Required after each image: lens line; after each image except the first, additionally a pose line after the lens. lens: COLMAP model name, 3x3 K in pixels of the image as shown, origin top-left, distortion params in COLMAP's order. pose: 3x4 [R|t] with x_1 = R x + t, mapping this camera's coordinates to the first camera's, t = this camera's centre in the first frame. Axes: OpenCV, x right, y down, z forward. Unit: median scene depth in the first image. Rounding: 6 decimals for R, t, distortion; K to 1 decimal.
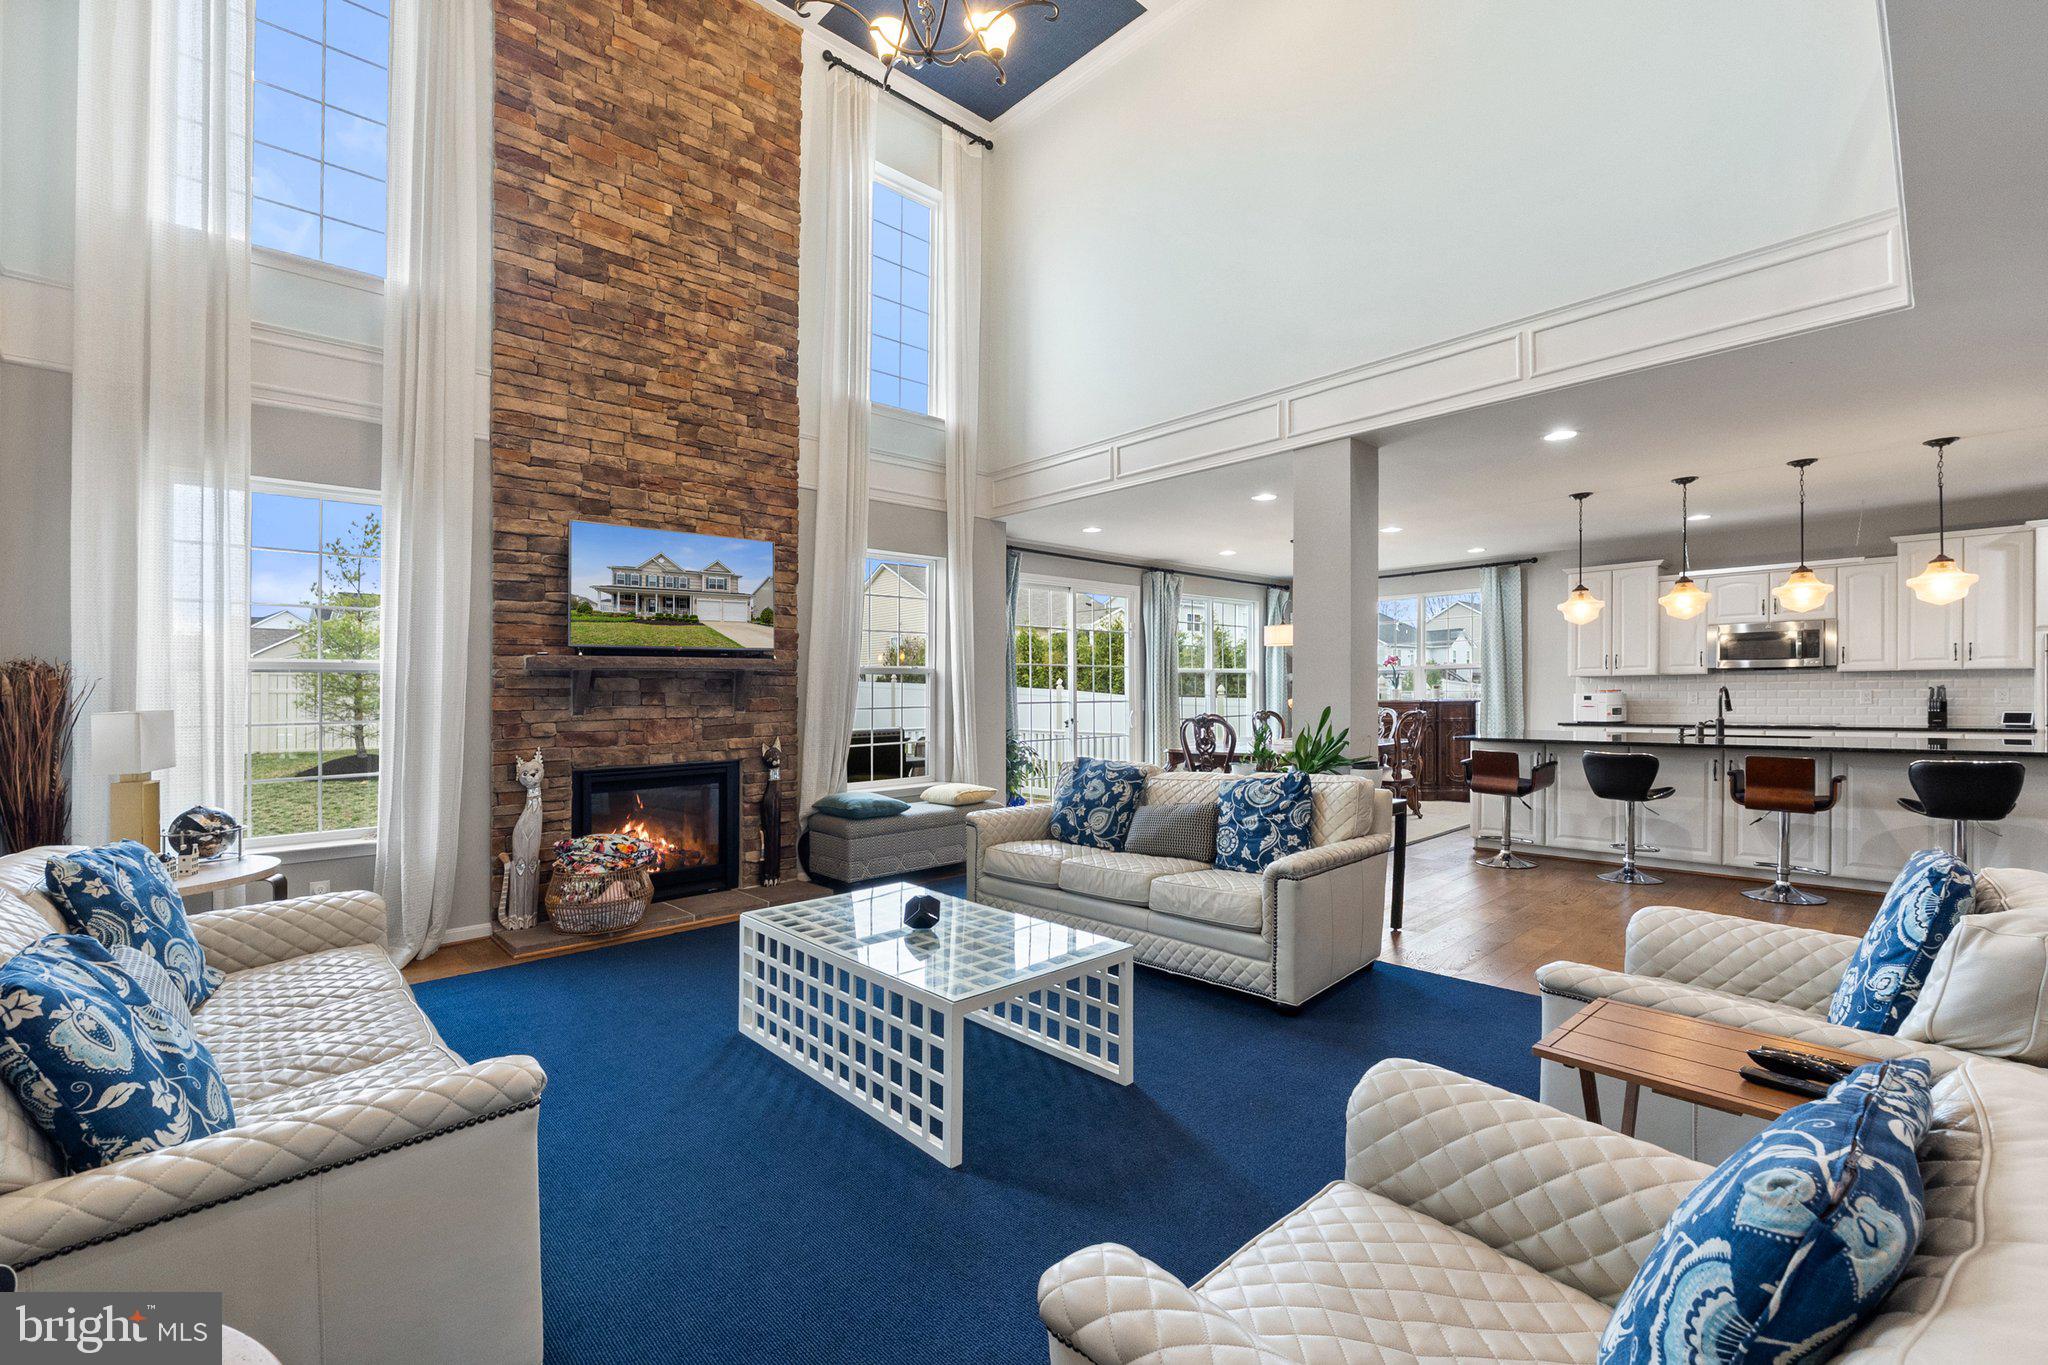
lens RADIAL K [[884.6, 0, 1045.5], [0, 884.6, 671.9], [0, 0, 1]] dist [-0.003657, -0.000720]
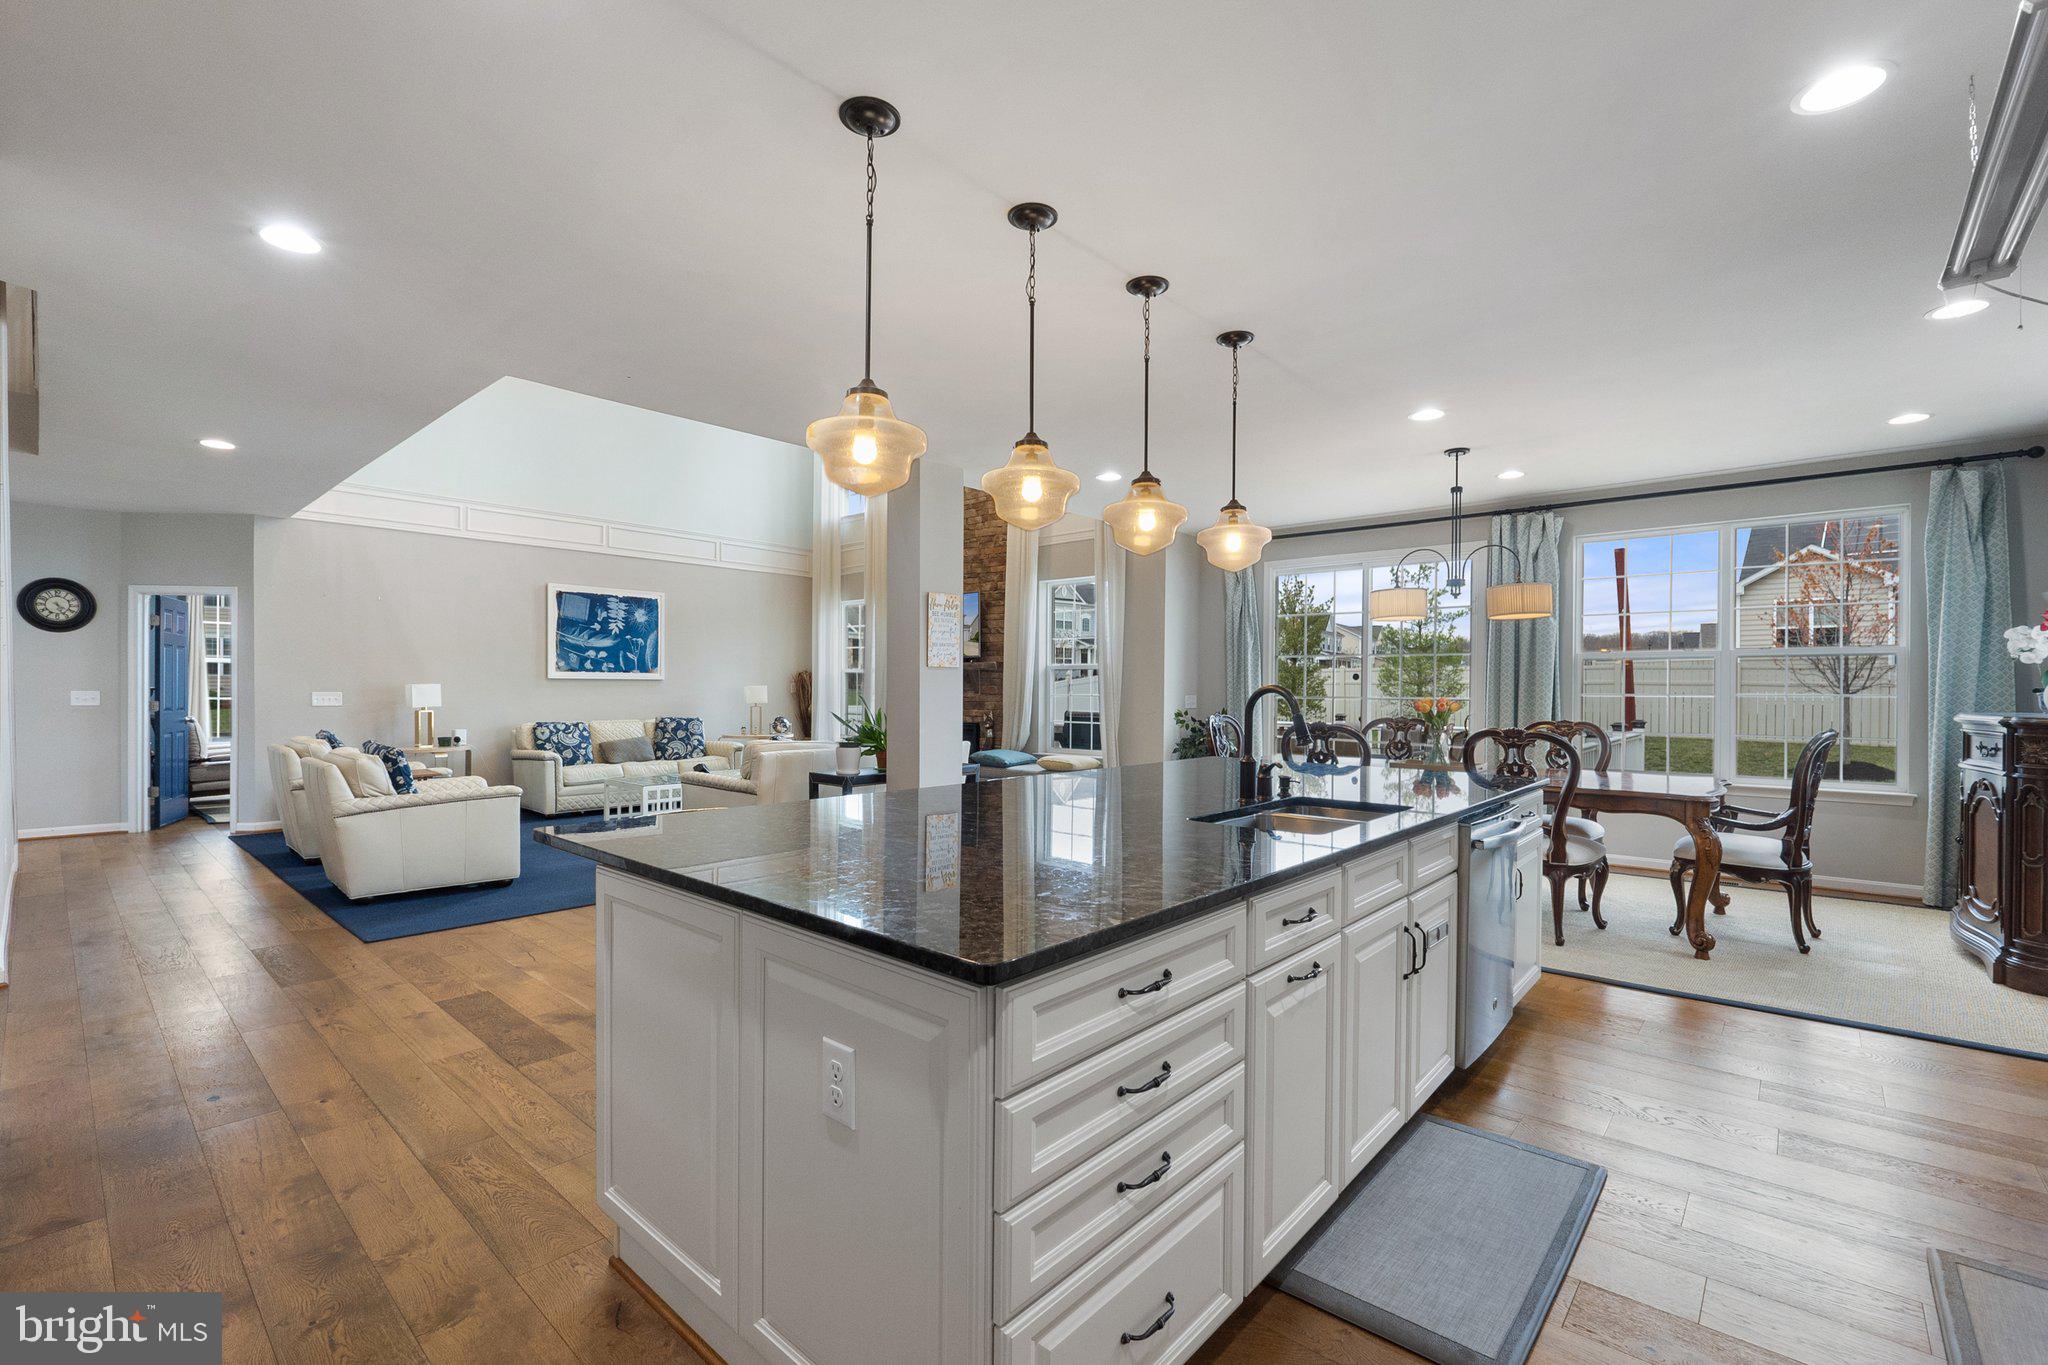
lens RADIAL K [[884.6, 0, 1056.0], [0, 884.6, 683.8], [0, 0, 1]] dist [-0.003657, -0.000720]
pose [[0.090451, 0.005852, -0.995884, 1.380007], [0.009004, 0.999937, 0.006694, 0.015534], [0.995860, -0.009572, 0.090392, 1.026563]]
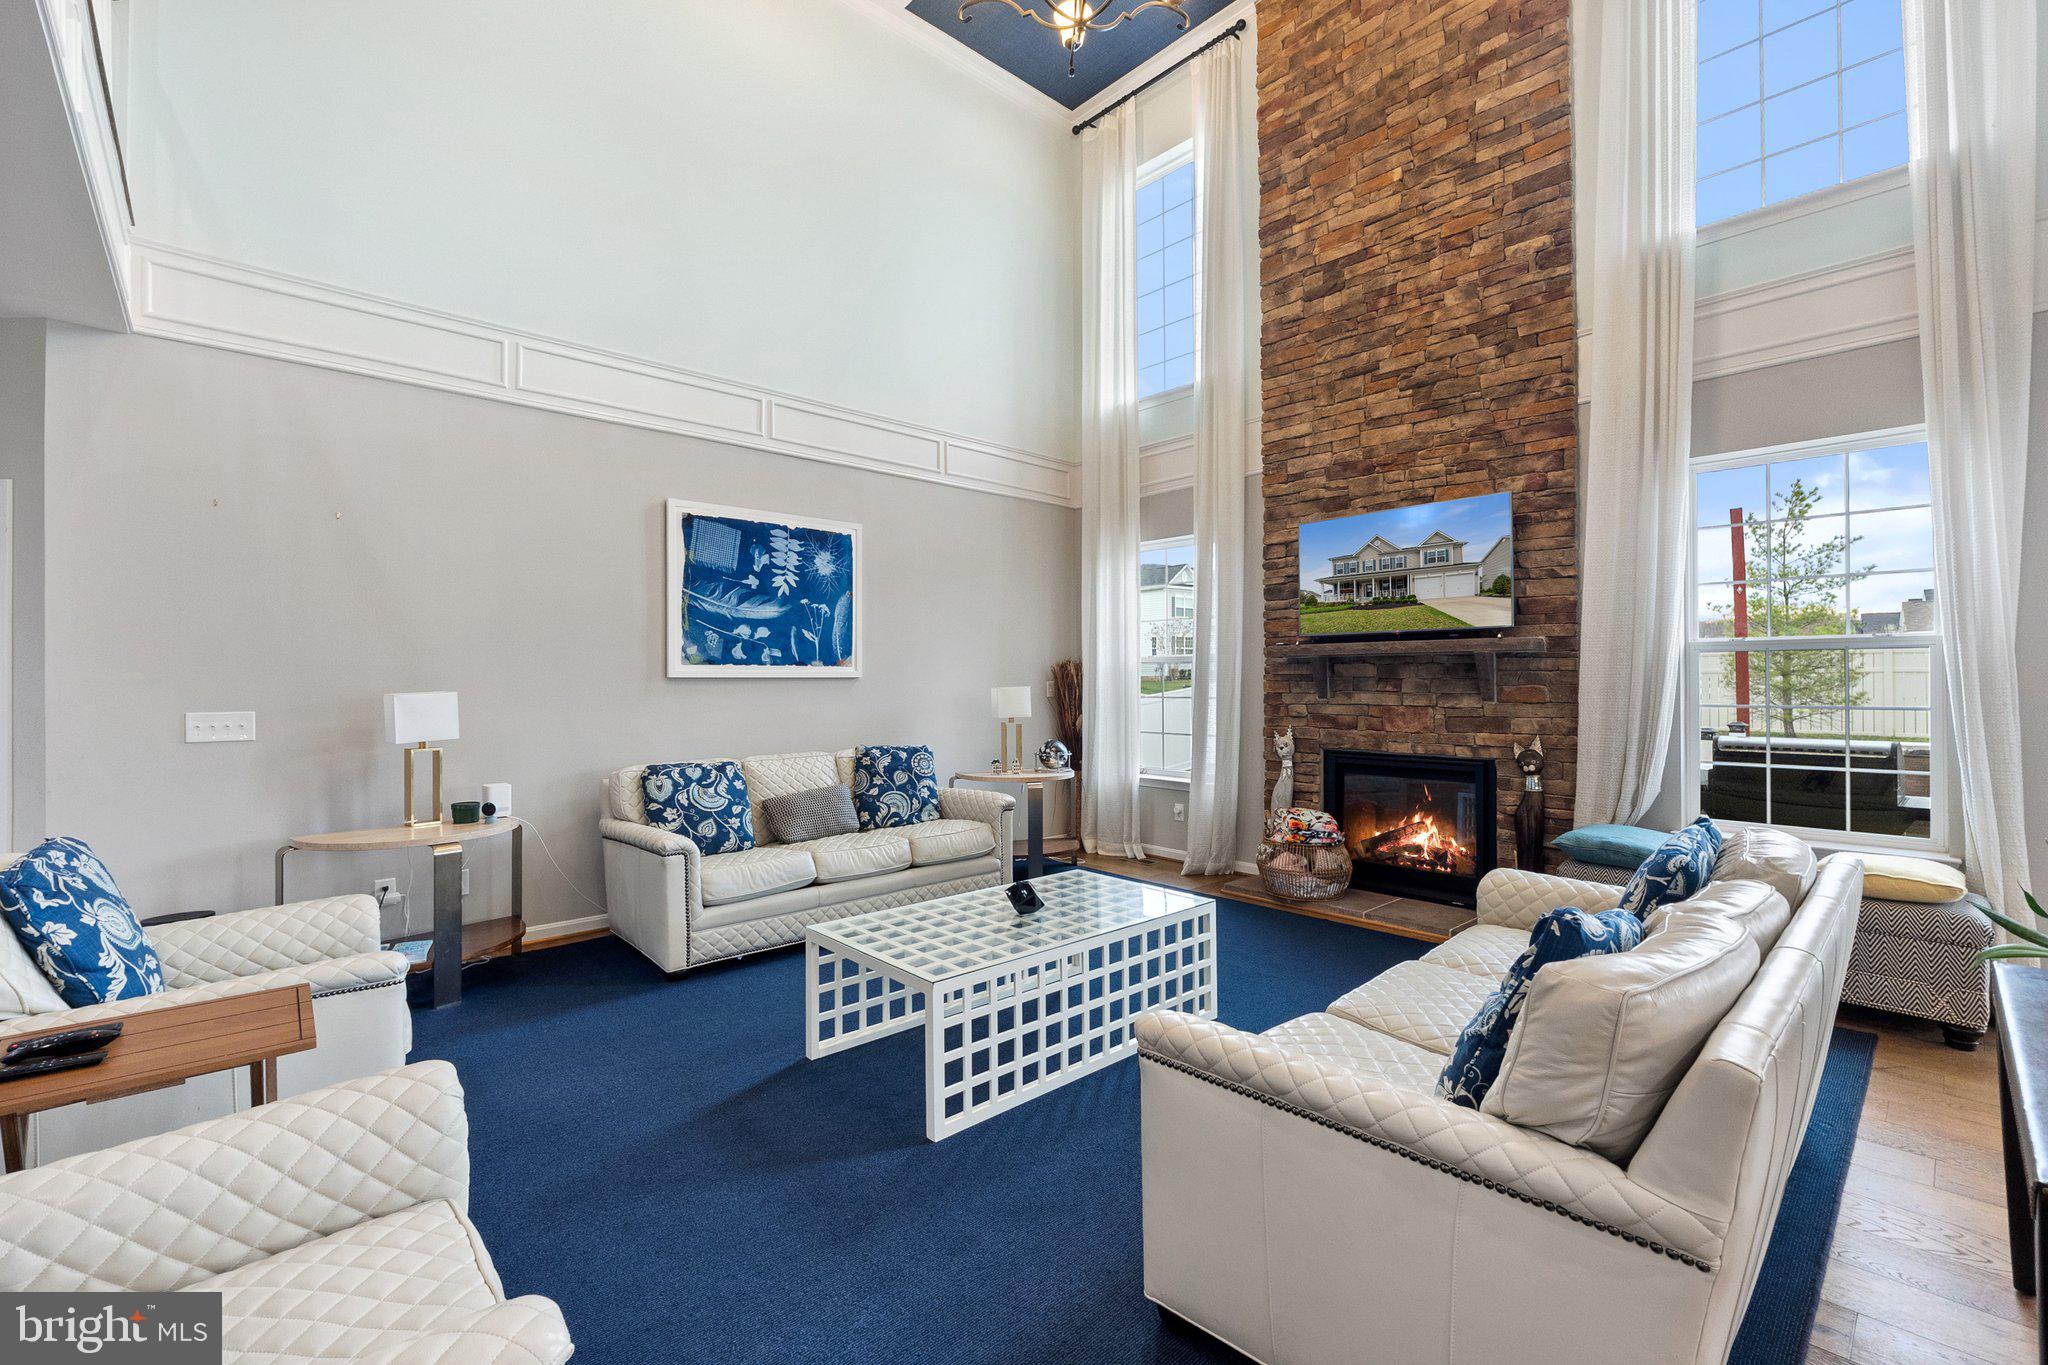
lens RADIAL K [[884.6, 0, 1053.8], [0, 884.6, 665.7], [0, 0, 1]] dist [-0.003657, -0.000720]
pose [[-0.011287, -0.008403, -0.999901, 0.519626], [0.017942, 0.999802, -0.008605, 0.010468], [0.999775, -0.018037, -0.011134, 0.621628]]
